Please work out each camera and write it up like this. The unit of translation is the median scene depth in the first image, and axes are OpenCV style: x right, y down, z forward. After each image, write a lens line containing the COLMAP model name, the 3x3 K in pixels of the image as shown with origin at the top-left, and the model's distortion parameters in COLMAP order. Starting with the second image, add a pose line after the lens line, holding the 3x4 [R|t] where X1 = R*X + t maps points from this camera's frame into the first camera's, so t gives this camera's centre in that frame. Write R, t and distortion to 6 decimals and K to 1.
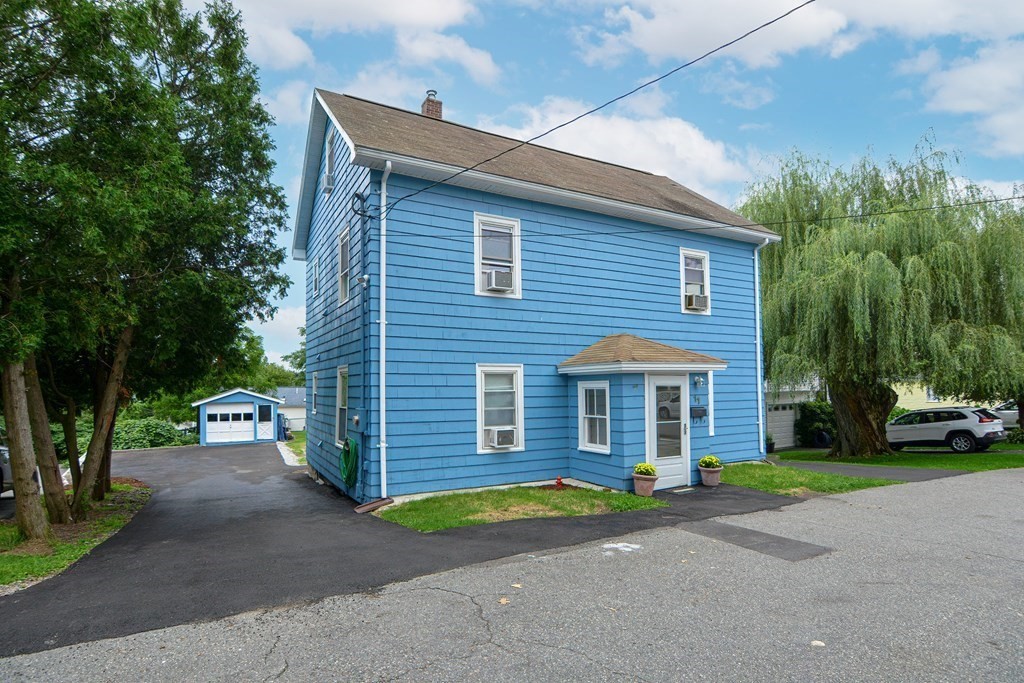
lens RADIAL K [[536.1, 0, 514.2], [0, 536.1, 364.5], [0, 0, 1]] dist [-0.025117, -0.000035]
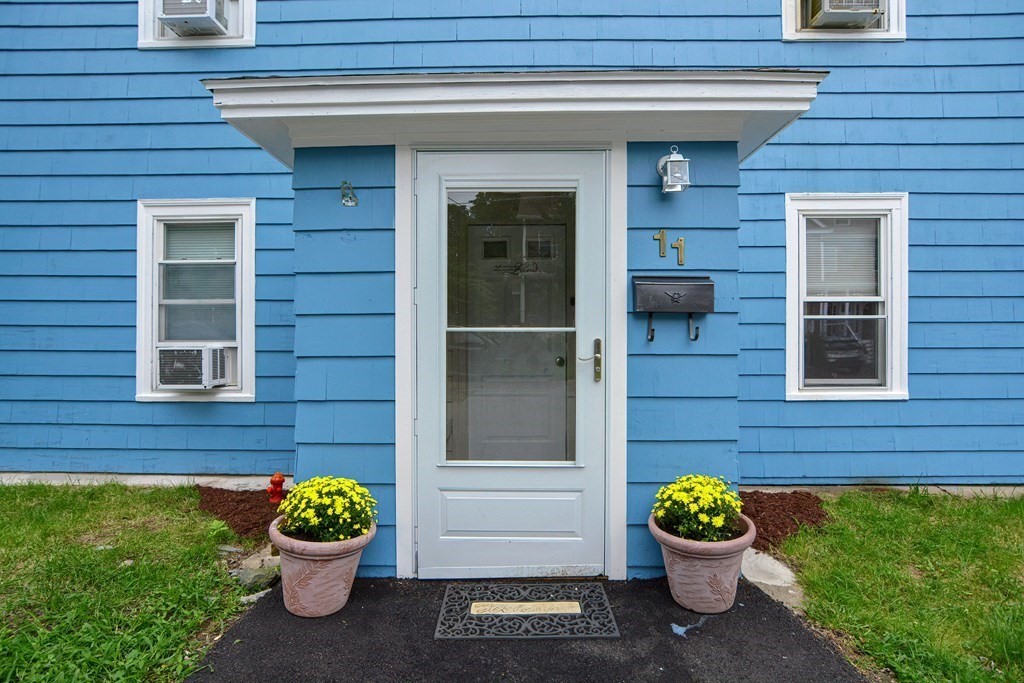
lens RADIAL K [[513.1, 0, 512.0], [0, 513.1, 341.5], [0, 0, 1]] dist [-0.016089, 0.000045]
pose [[0.863871, 0.008926, -0.503634, 0.412526], [0.015147, 0.998931, 0.043685, 0.102042], [0.503485, -0.045367, 0.862812, 0.780428]]
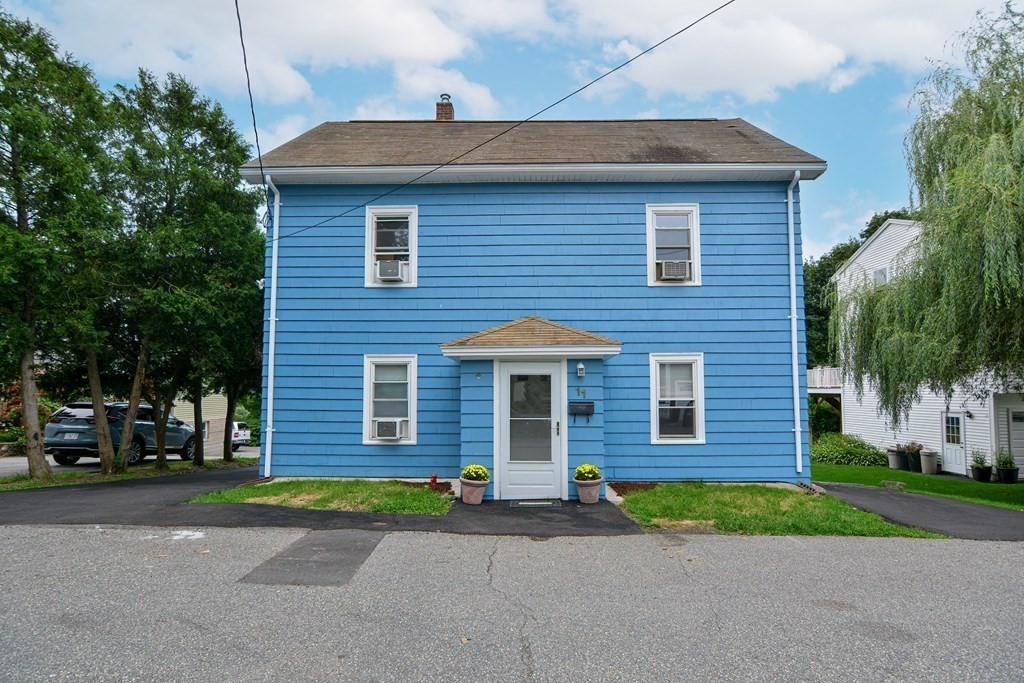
lens RADIAL K [[529.9, 0, 522.0], [0, 529.9, 361.5], [0, 0, 1]] dist [-0.018126, 0.000263]
pose [[0.859519, -0.023736, -0.510553, 0.690973], [0.015257, 0.999667, -0.020791, 0.036155], [0.510876, 0.010081, 0.859595, 0.290913]]
